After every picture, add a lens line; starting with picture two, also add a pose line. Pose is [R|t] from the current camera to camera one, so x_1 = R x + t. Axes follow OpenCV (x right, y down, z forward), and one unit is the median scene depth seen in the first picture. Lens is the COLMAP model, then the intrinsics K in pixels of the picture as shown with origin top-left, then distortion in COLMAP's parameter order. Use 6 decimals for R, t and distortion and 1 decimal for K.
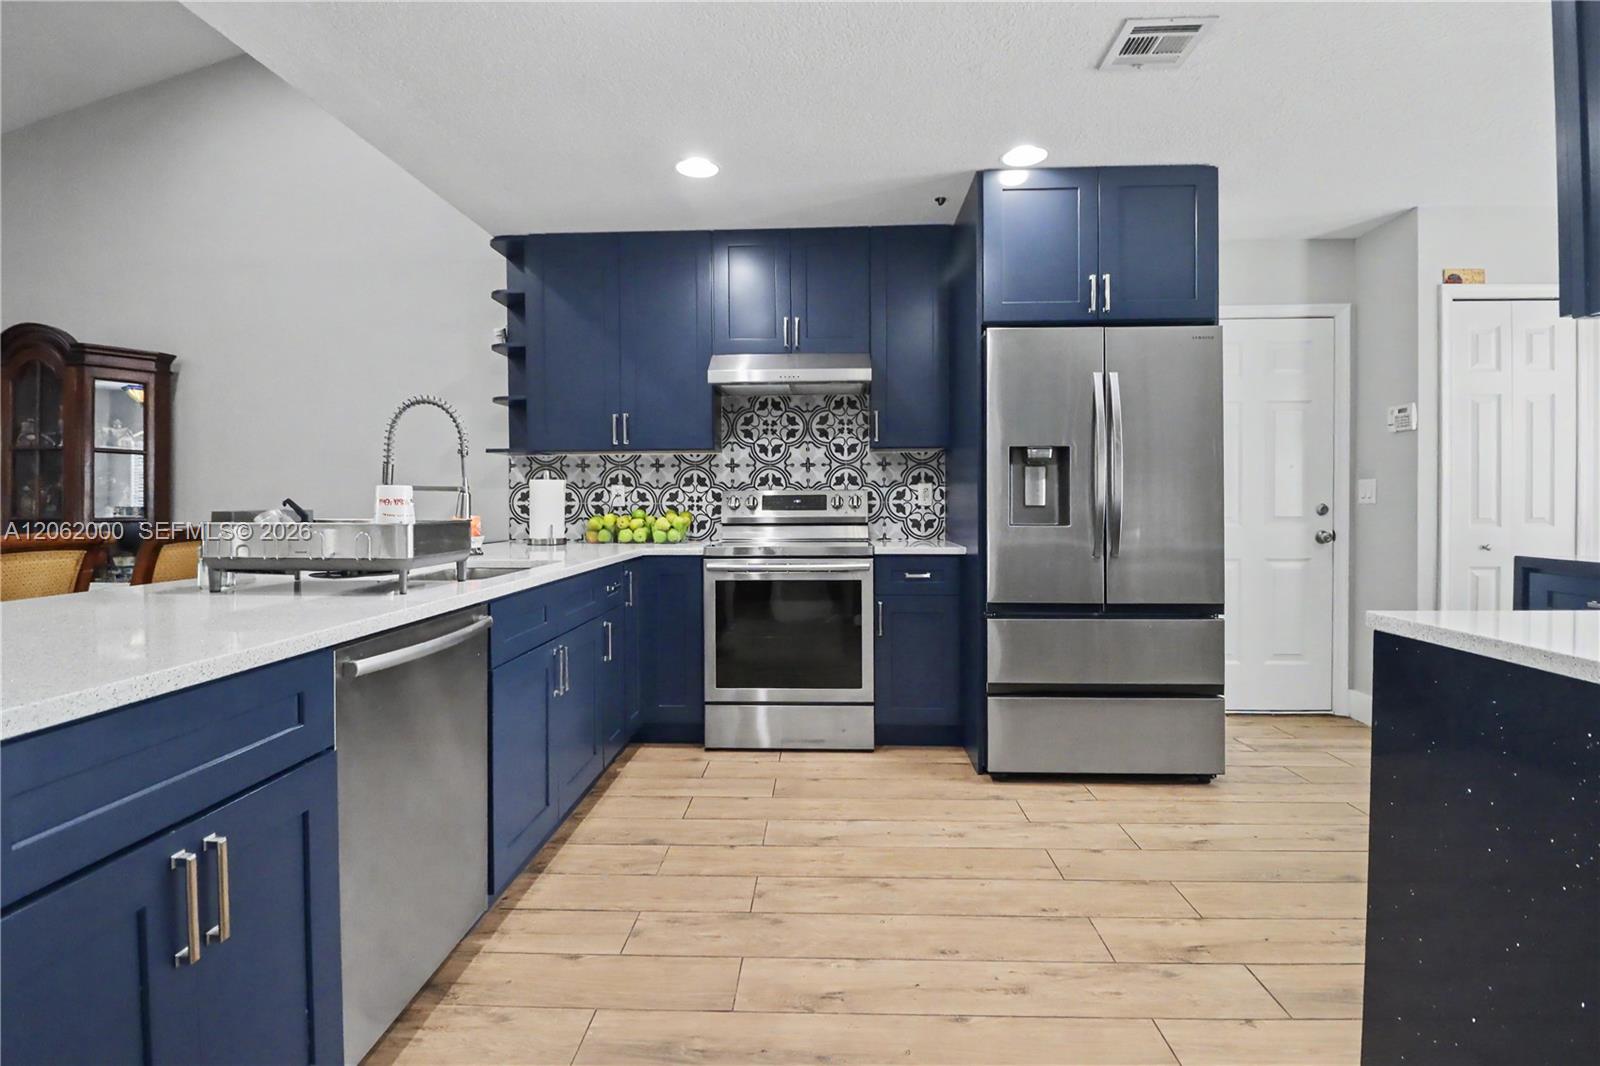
lens RADIAL K [[764.7, 0, 798.6], [0, 764.7, 511.2], [0, 0, 1]] dist [-0.001586, -0.012875]
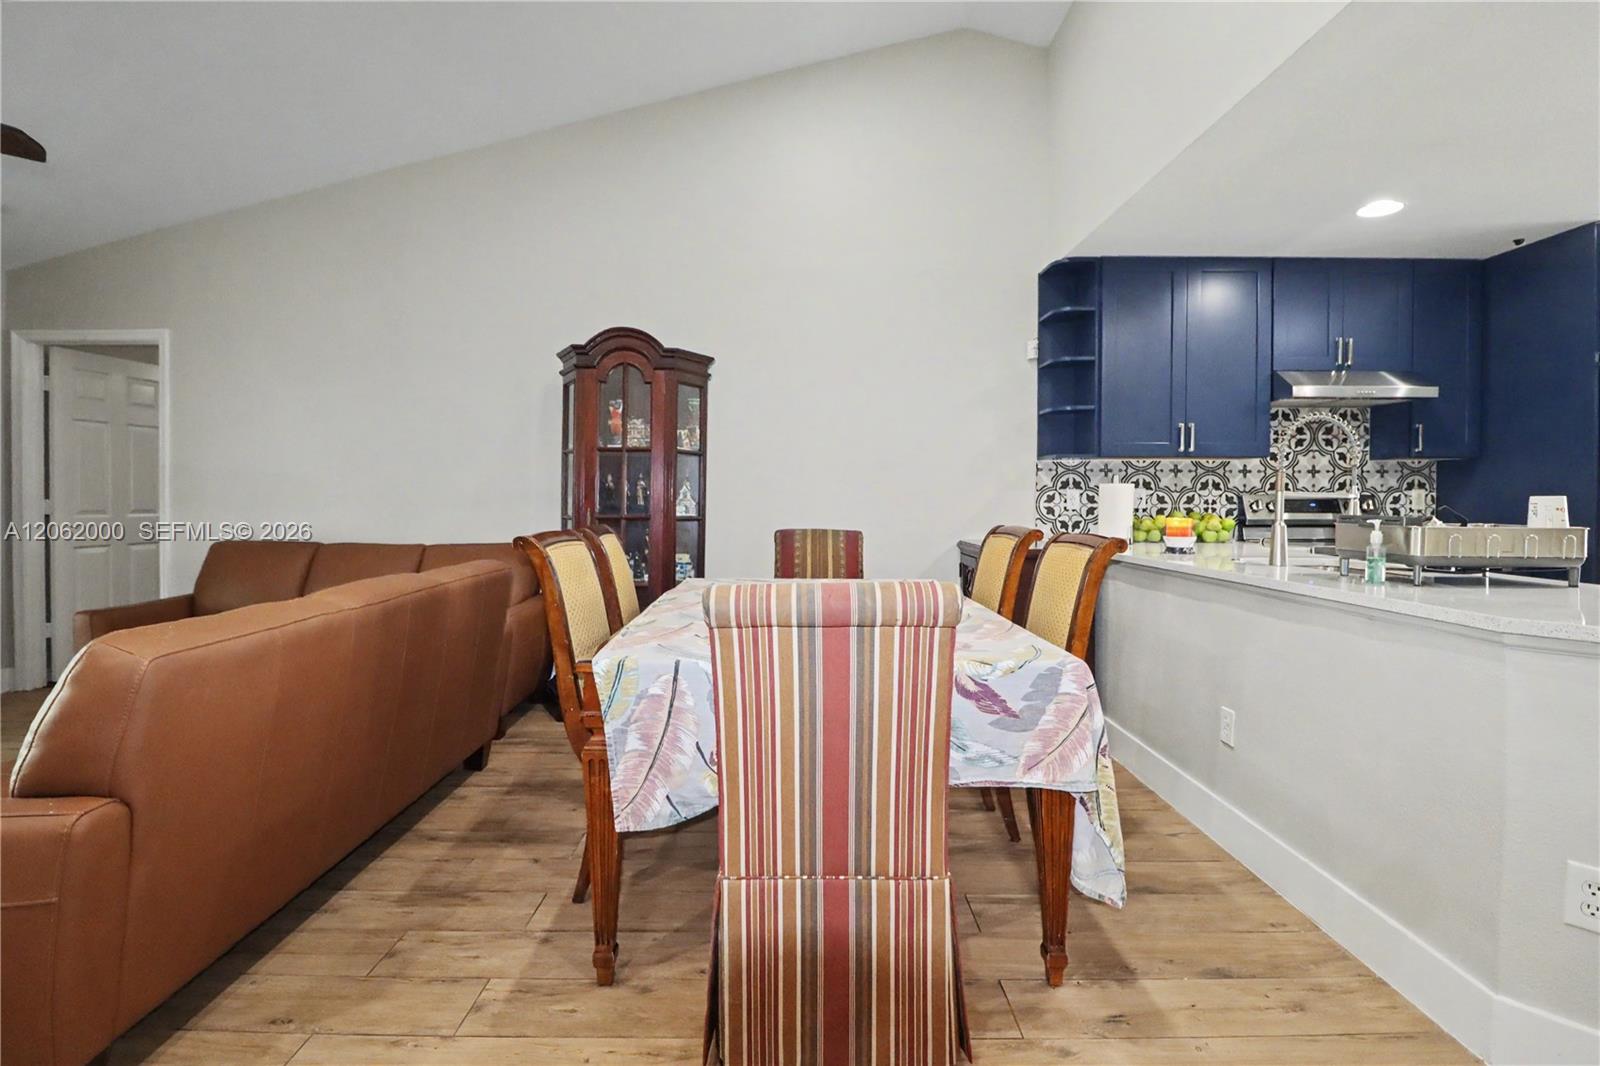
lens RADIAL K [[752.8, 0, 801.4], [0, 752.8, 506.3], [0, 0, 1]] dist [-0.000847, -0.011571]
pose [[0.999031, 0.006846, 0.043474, -0.765067], [-0.006476, 0.999942, -0.008654, 0.003156], [-0.043531, 0.008364, 0.999017, -0.040061]]
